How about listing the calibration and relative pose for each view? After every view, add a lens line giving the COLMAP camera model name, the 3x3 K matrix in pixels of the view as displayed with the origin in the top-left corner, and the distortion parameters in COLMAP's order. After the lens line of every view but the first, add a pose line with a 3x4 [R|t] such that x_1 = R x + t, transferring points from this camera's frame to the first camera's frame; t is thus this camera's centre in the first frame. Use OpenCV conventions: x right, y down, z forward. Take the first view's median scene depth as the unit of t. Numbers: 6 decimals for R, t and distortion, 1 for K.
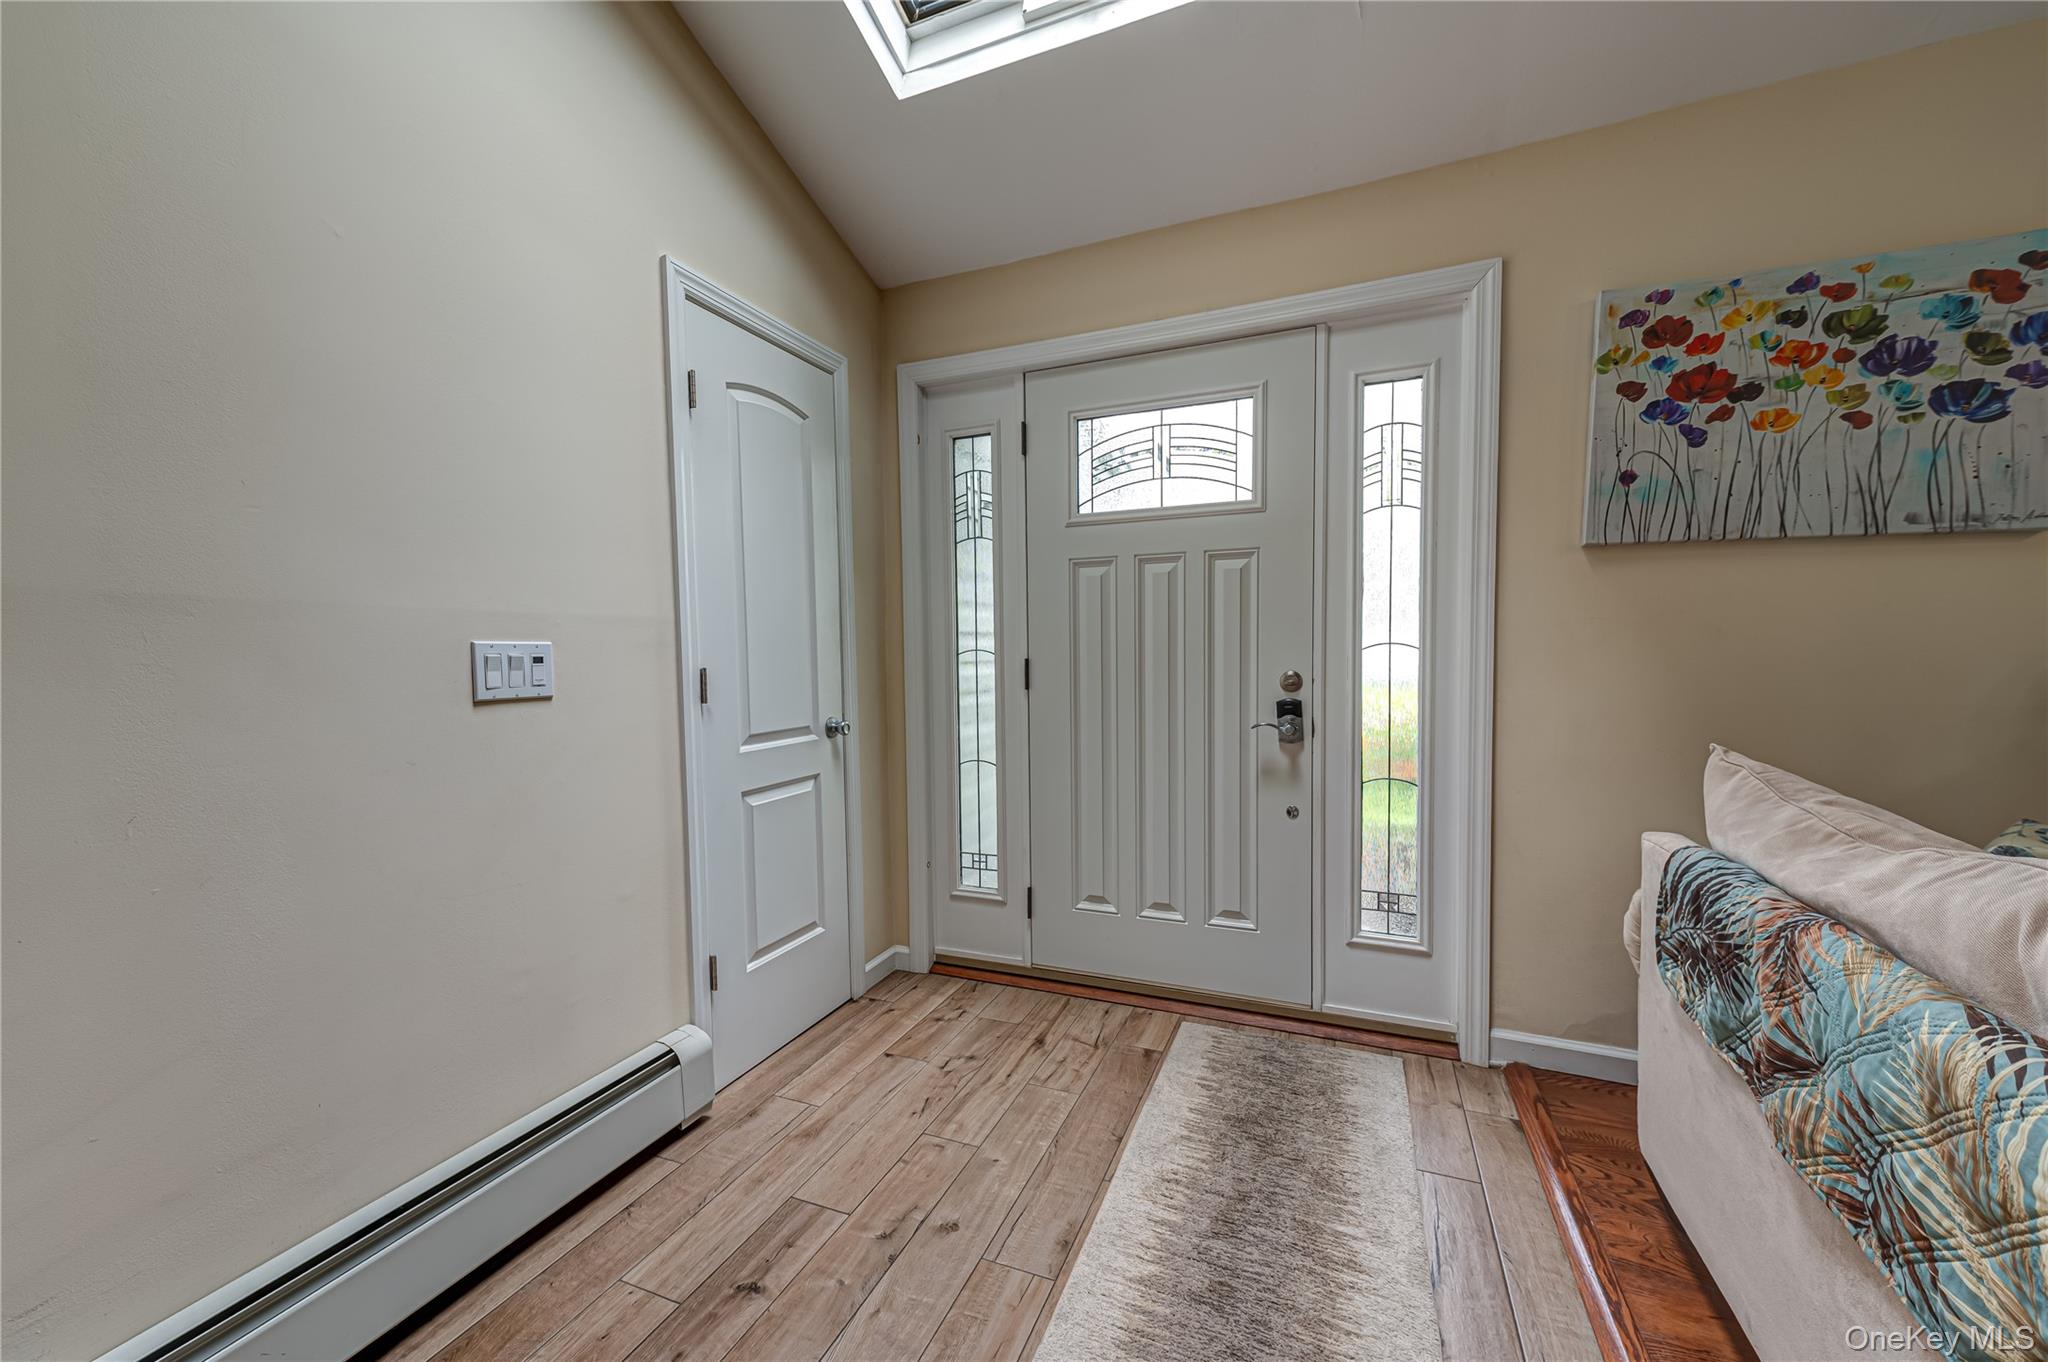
lens RADIAL K [[795.0, 0, 1022.2], [0, 795.0, 689.9], [0, 0, 1]] dist [0.003261, 0.000323]
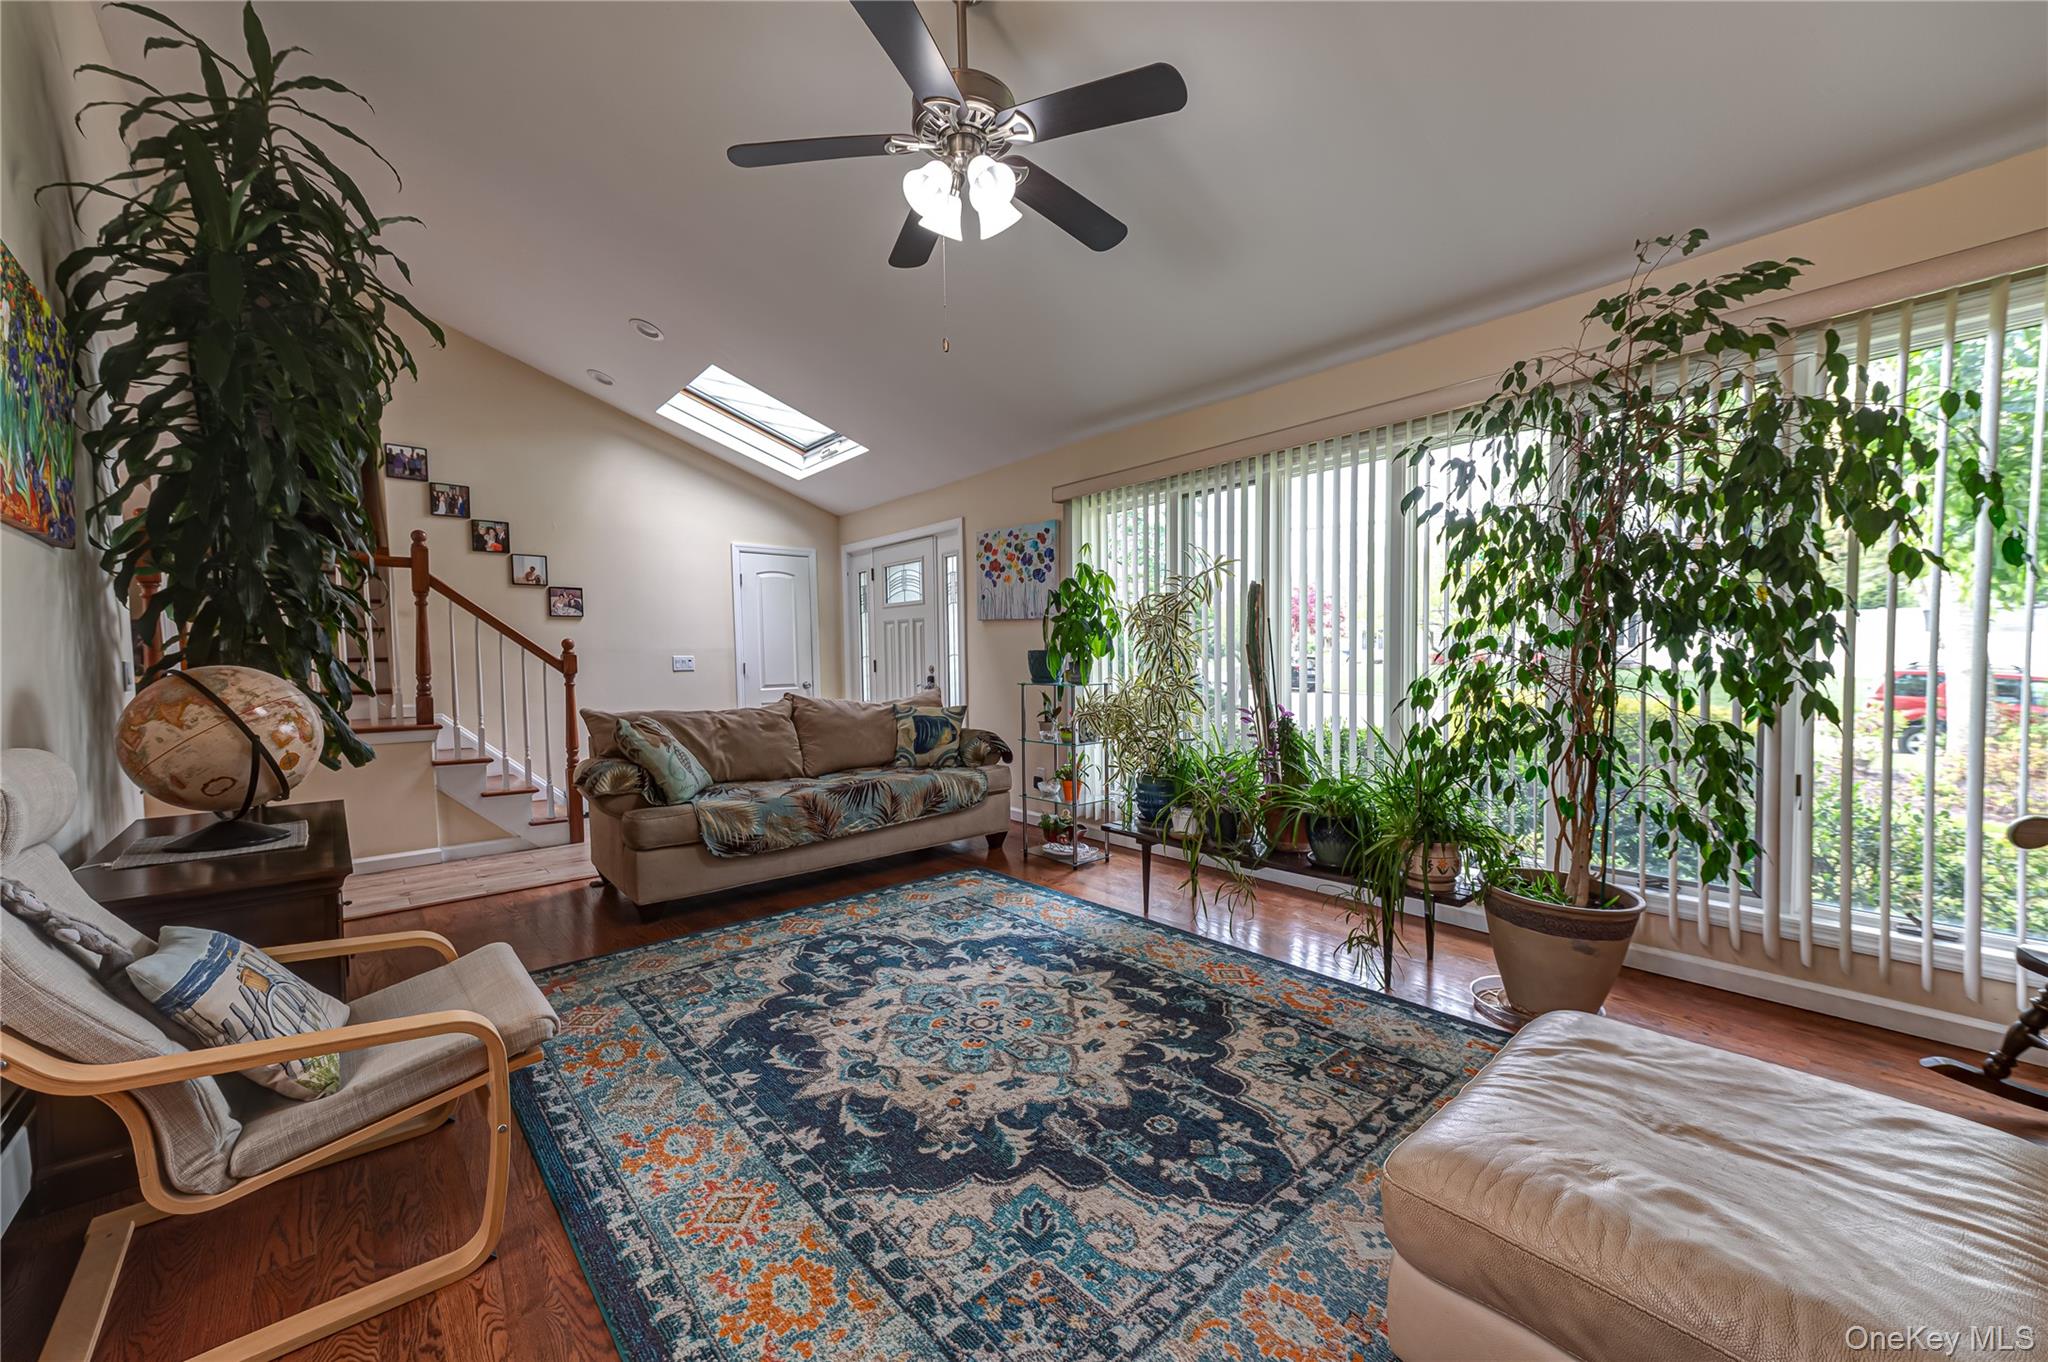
lens RADIAL K [[795.0, 0, 1026.3], [0, 795.0, 681.4], [0, 0, 1]] dist [0.003261, 0.000323]
pose [[0.898244, 0.014059, -0.439272, 2.215954], [-0.017076, 0.999850, -0.002917, 0.040094], [0.439165, 0.010121, 0.898350, -1.521880]]
